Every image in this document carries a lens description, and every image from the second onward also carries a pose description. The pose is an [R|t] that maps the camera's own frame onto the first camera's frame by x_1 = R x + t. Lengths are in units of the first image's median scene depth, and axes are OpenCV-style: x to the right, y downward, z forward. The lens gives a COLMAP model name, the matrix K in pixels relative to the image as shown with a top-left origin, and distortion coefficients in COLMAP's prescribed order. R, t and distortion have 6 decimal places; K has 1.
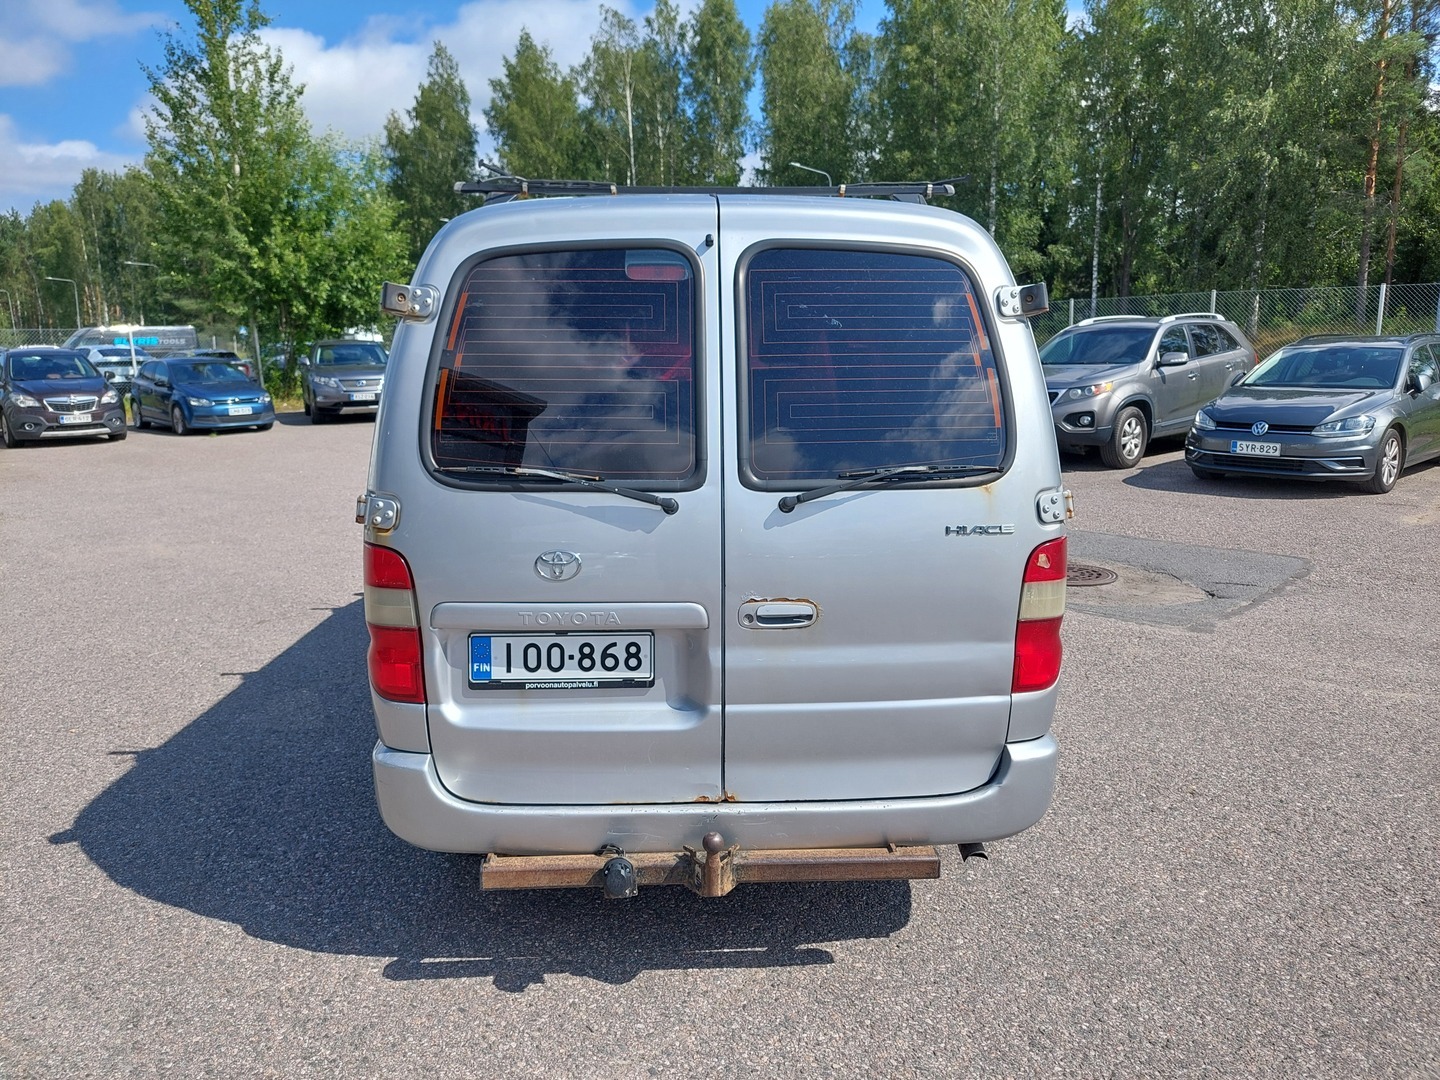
lens RADIAL K [[1042.5, 0, 680.0], [0, 1042.5, 519.2], [0, 0, 1]] dist [0.041389, -0.036400]
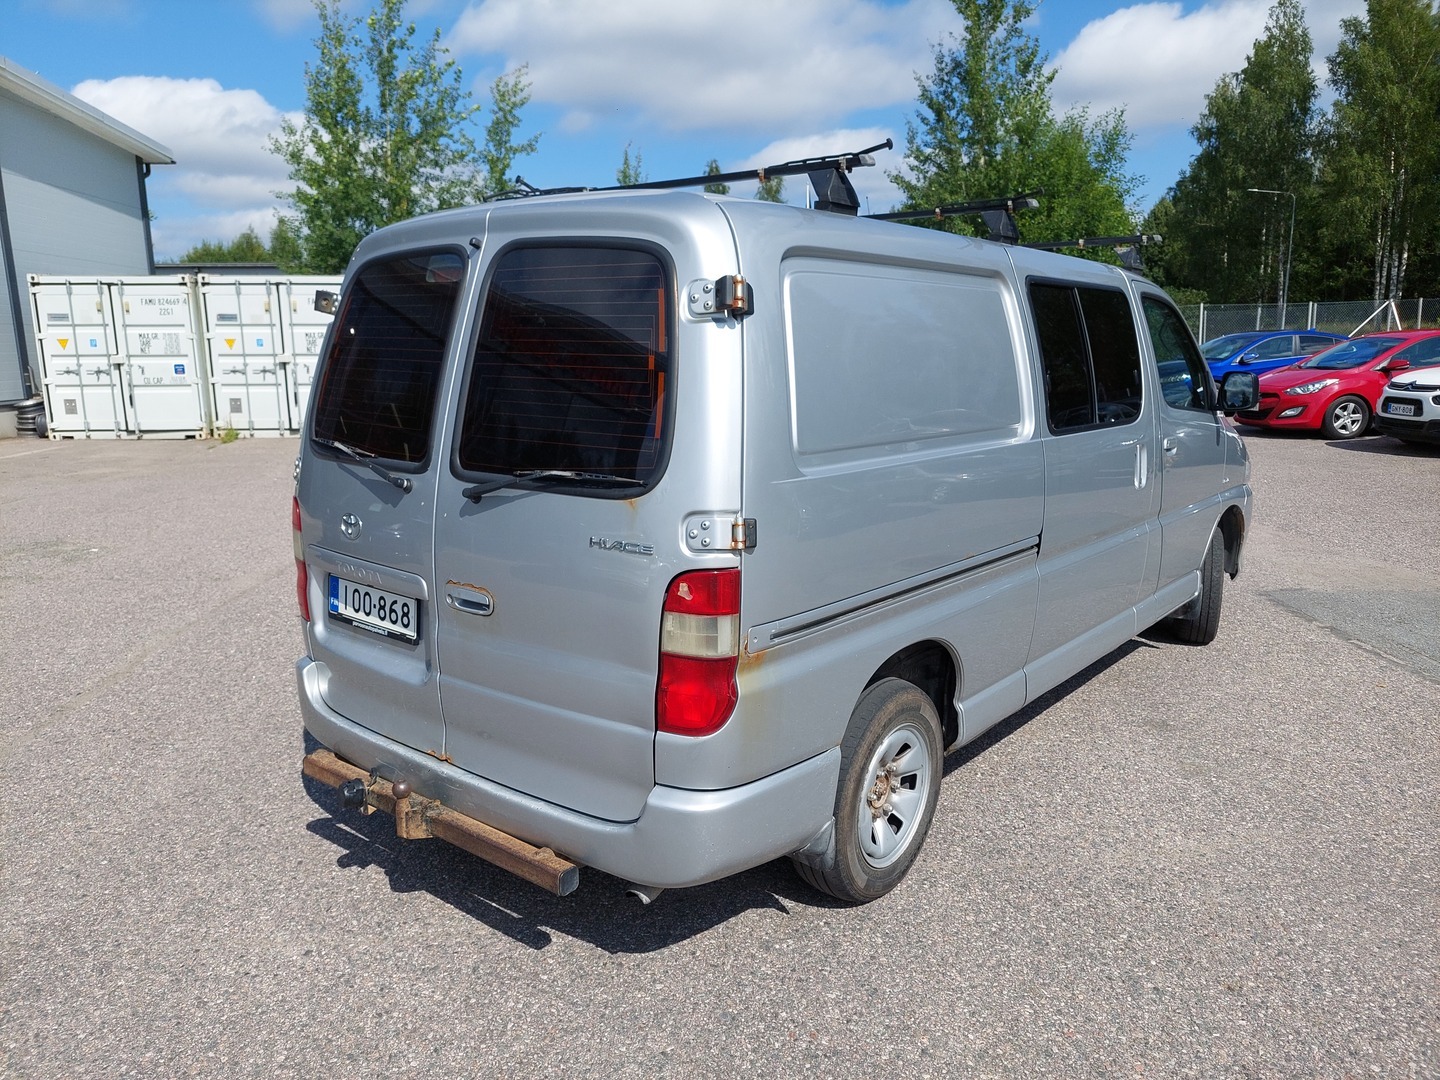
lens RADIAL K [[1042.5, 0, 719.7], [0, 1042.5, 537.9], [0, 0, 1]] dist [0.041389, -0.036400]
pose [[0.750783, 0.130698, -0.647489, 0.912189], [-0.110885, 0.991257, 0.071514, -0.070084], [0.651175, 0.018105, 0.758712, 0.339889]]
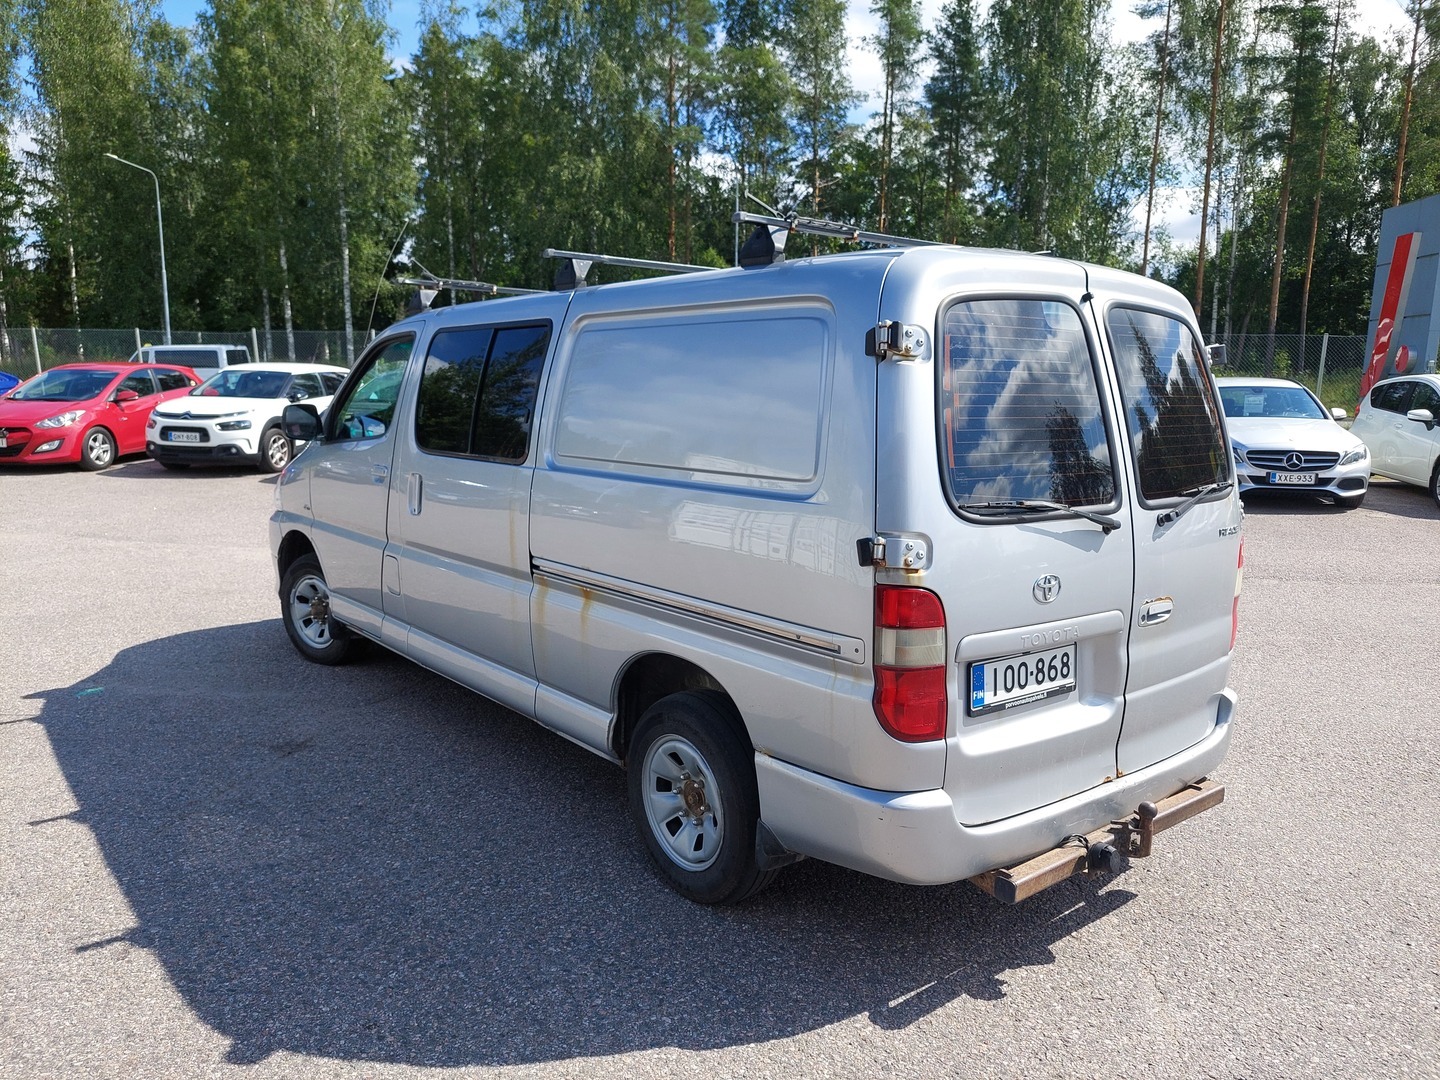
lens RADIAL K [[1042.5, 0, 714.8], [0, 1042.5, 545.2], [0, 0, 1]] dist [0.041389, -0.036400]
pose [[0.806704, -0.072540, 0.586487, -0.961938], [0.073091, 0.997065, 0.022787, -0.047837], [-0.586418, 0.024485, 0.809638, 0.297007]]
